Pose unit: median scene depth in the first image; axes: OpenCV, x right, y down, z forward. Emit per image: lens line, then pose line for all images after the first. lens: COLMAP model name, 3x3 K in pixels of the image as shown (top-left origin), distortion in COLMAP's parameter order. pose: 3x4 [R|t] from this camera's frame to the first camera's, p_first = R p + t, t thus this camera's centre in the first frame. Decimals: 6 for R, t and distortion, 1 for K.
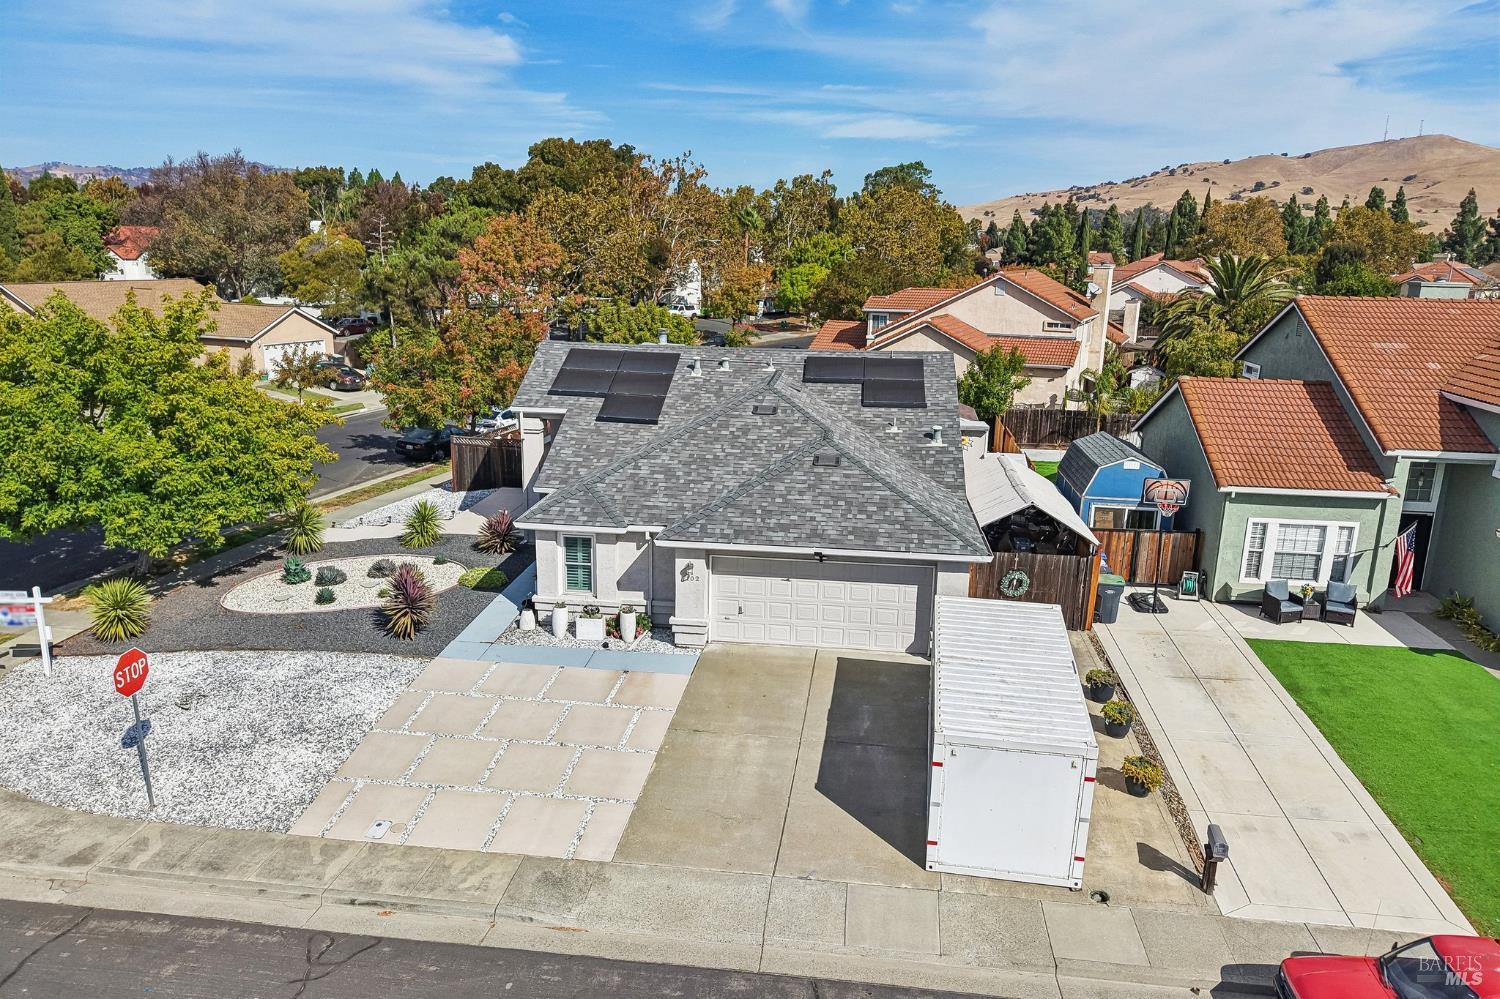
lens RADIAL K [[1006.0, 0, 749.1], [0, 1006.0, 501.7], [0, 0, 1]] dist [0.004744, -0.000246]
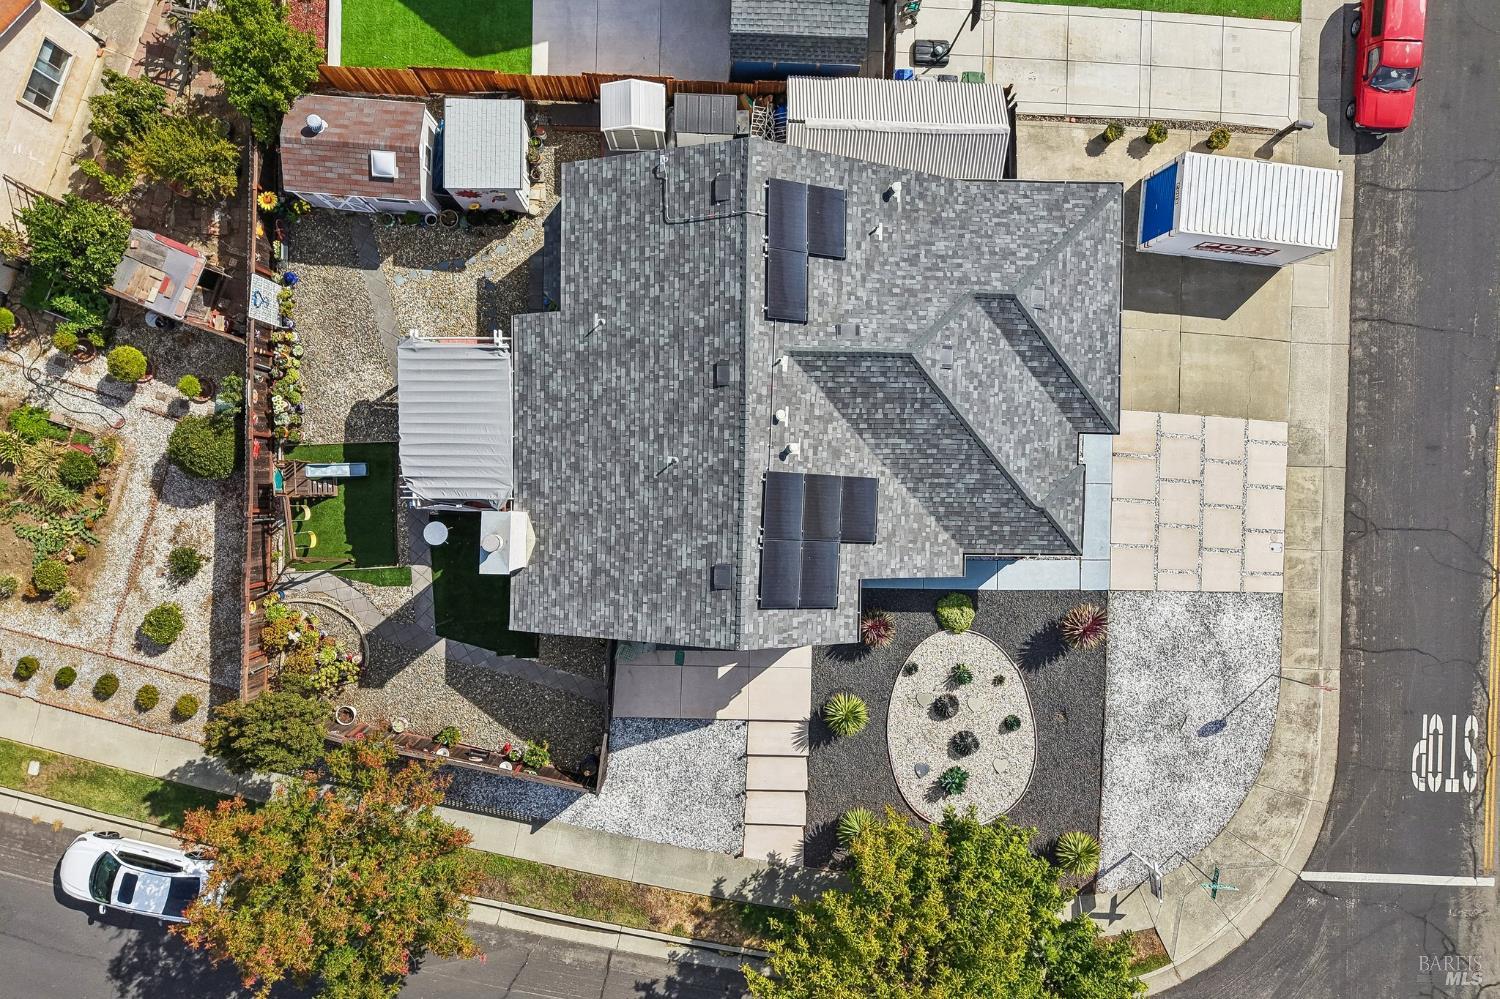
lens RADIAL K [[996.3, 0, 750.0], [0, 996.3, 499.5], [0, 0, 1]] dist [0.006110, -0.000209]
pose [[-0.098085, -0.994869, -0.024812, -0.085778], [0.214282, -0.045460, 0.975713, -1.156678], [-0.971835, 0.090386, 0.217641, 1.024817]]
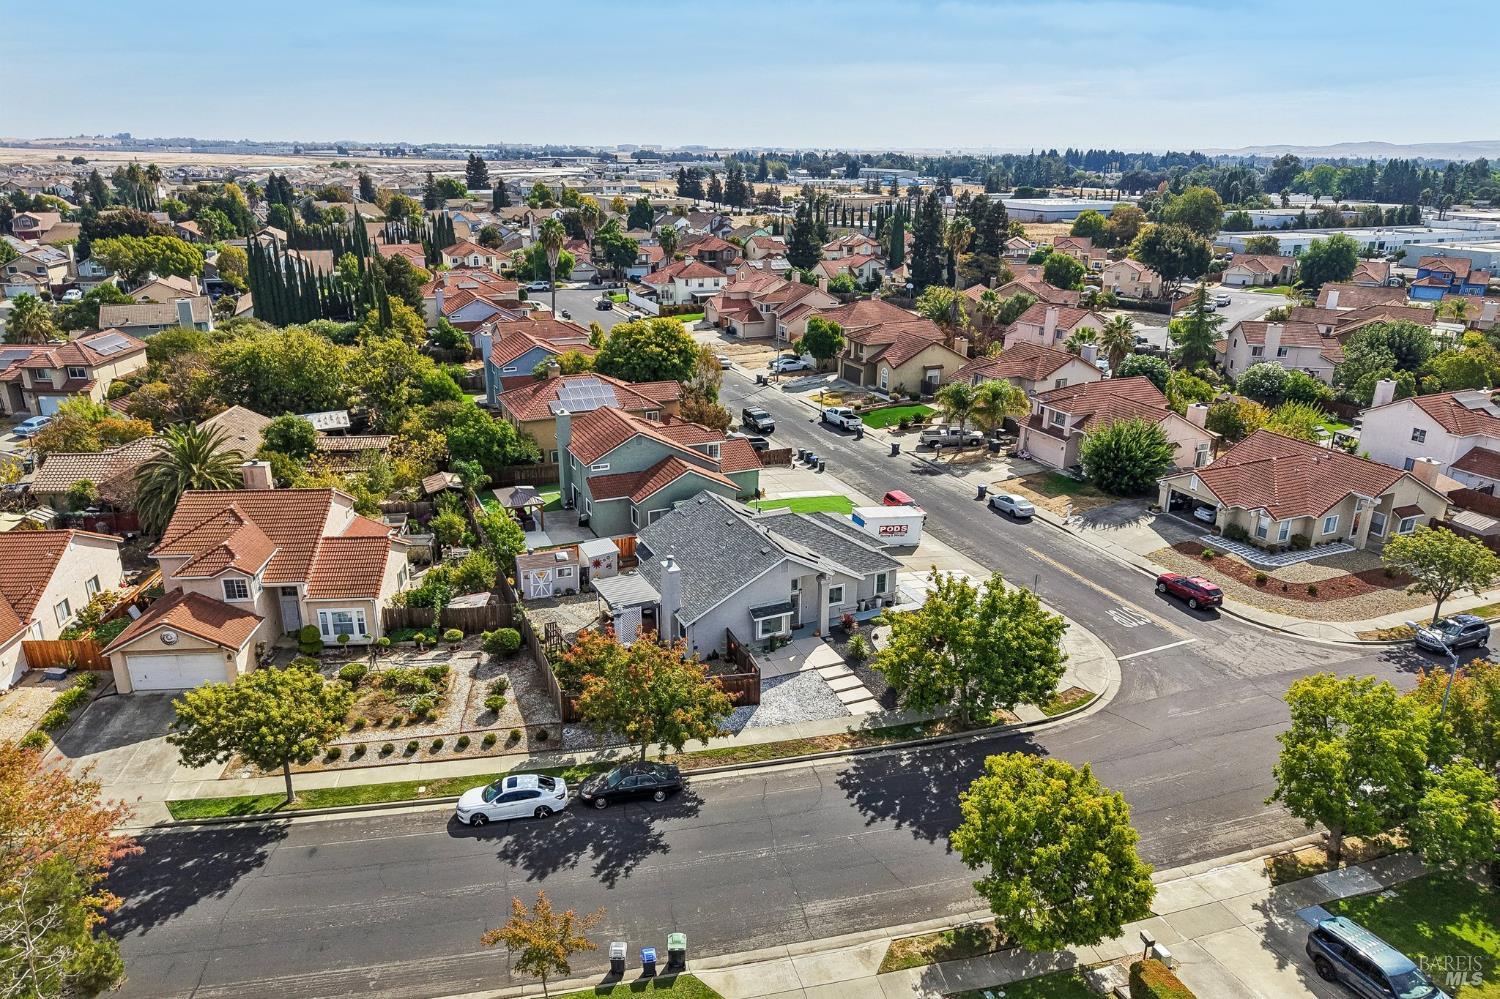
lens RADIAL K [[1004.4, 0, 750.5], [0, 1004.4, 490.8], [0, 0, 1]] dist [0.061069, -0.085810]
pose [[-0.518186, -0.296254, 0.802320, -2.025431], [0.193189, 0.873302, 0.447237, -1.382630], [-0.833163, 0.386751, -0.395300, 2.190205]]
